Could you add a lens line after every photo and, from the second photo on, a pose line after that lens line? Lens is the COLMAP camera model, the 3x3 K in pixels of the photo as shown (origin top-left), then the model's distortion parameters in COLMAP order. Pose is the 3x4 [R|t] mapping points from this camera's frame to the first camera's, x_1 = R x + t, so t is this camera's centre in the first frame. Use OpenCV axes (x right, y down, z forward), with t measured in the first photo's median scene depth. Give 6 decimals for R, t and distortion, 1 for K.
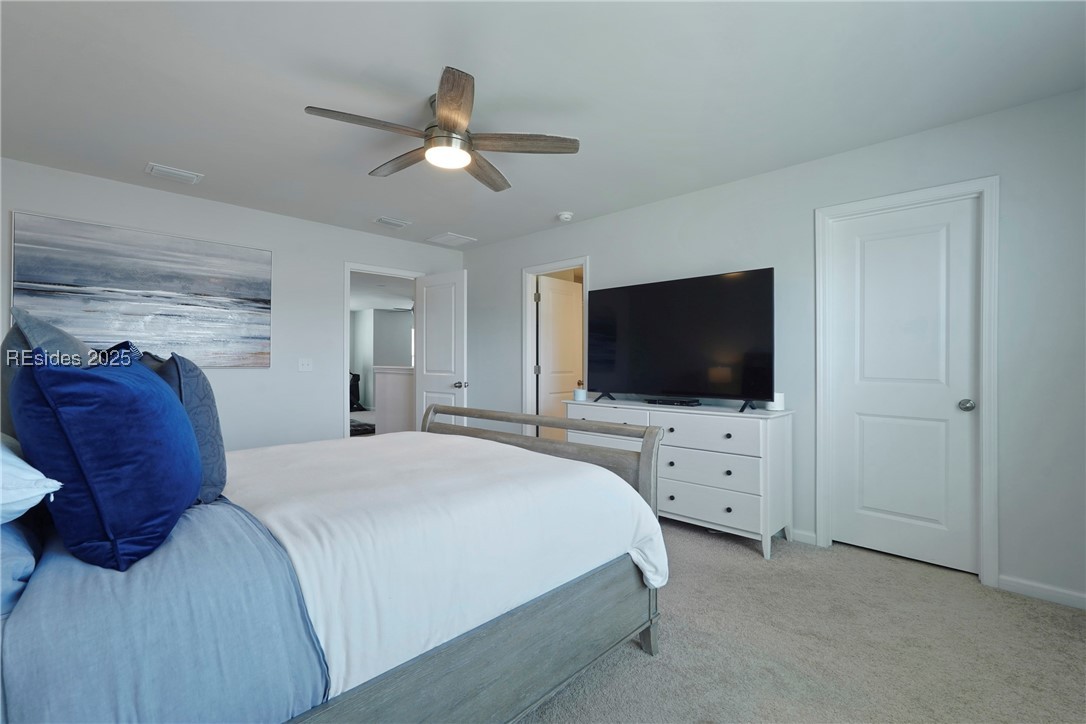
lens RADIAL K [[481.0, 0, 537.5], [0, 481.0, 361.1], [0, 0, 1]] dist [-0.000670, 0.000166]
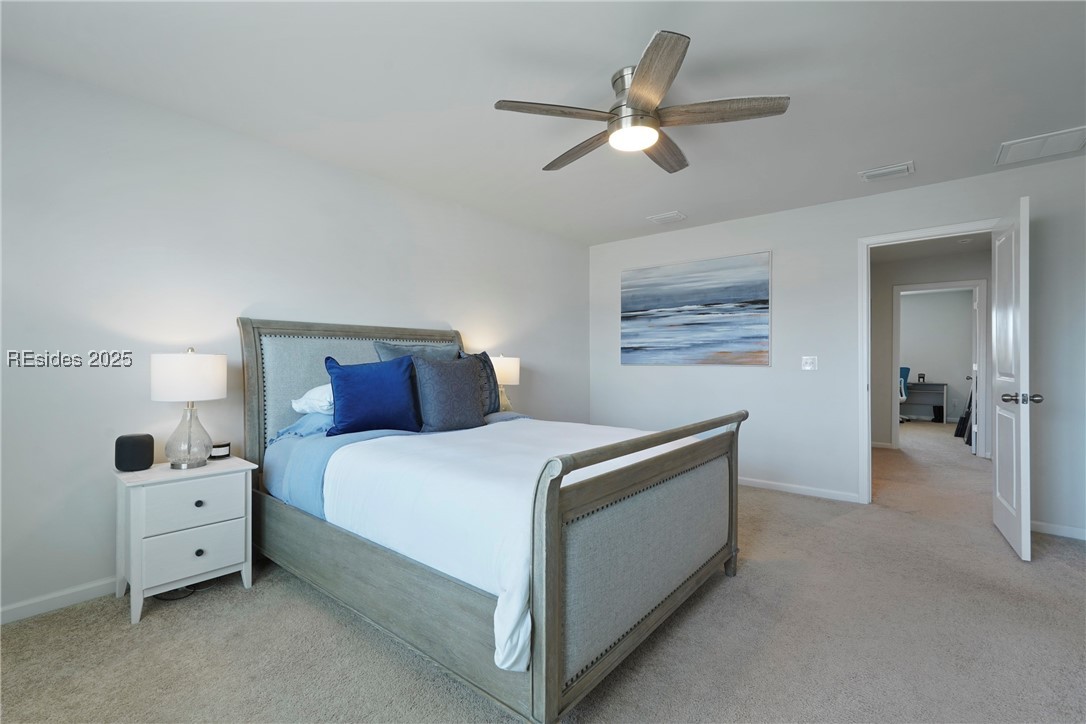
lens RADIAL K [[481.0, 0, 537.5], [0, 481.0, 361.1], [0, 0, 1]] dist [-0.000670, 0.000166]
pose [[0.075908, -0.000615, -0.997115, 0.451508], [0.005715, 0.999984, -0.000181, 0.001401], [0.997098, -0.005685, 0.075911, 0.456041]]
